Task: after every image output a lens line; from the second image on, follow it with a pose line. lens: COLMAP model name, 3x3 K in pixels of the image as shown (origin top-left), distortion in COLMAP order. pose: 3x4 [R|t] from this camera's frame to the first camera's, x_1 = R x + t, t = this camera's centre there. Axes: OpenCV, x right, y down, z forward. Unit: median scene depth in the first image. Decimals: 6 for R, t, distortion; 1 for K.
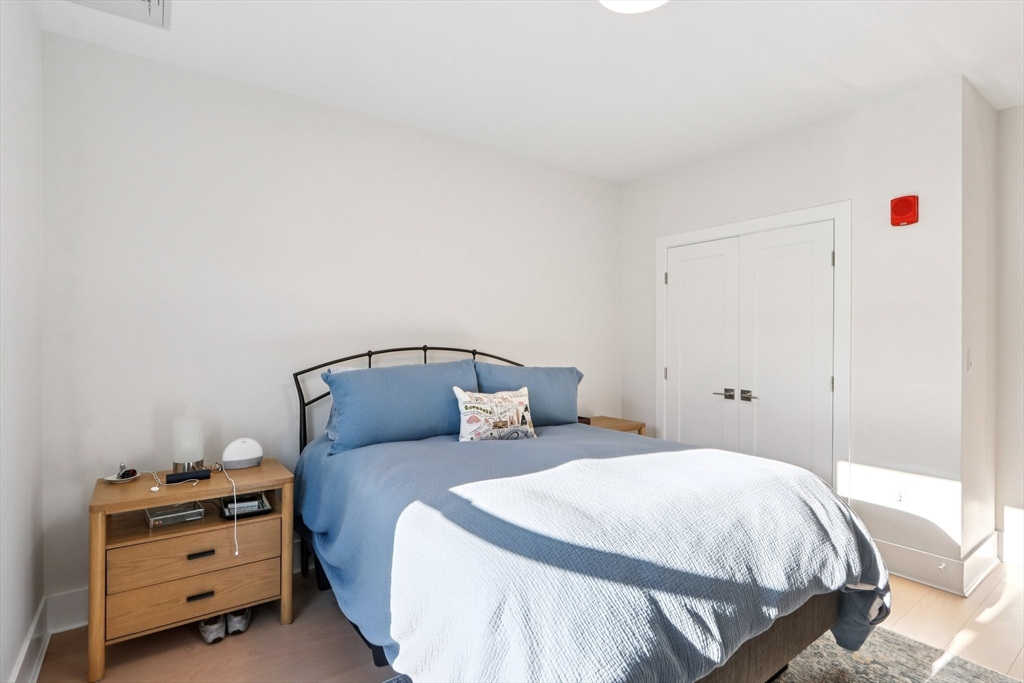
lens RADIAL K [[501.8, 0, 516.3], [0, 501.8, 343.5], [0, 0, 1]] dist [-0.002245, 0.000227]
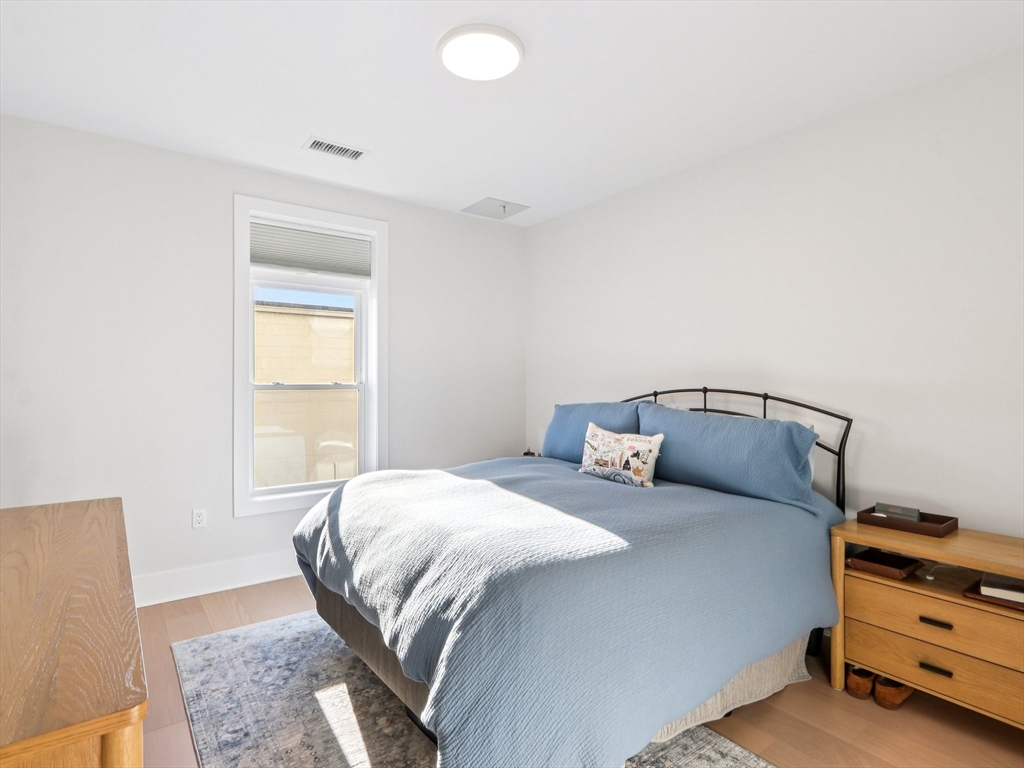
lens RADIAL K [[539.0, 0, 509.4], [0, 539.0, 381.3], [0, 0, 1]] dist [-0.005822, 0.001377]
pose [[0.004283, -0.002337, -0.999988, 1.046331], [-0.005241, 0.999983, -0.002359, -0.003481], [0.999977, 0.005251, 0.004271, 0.774001]]
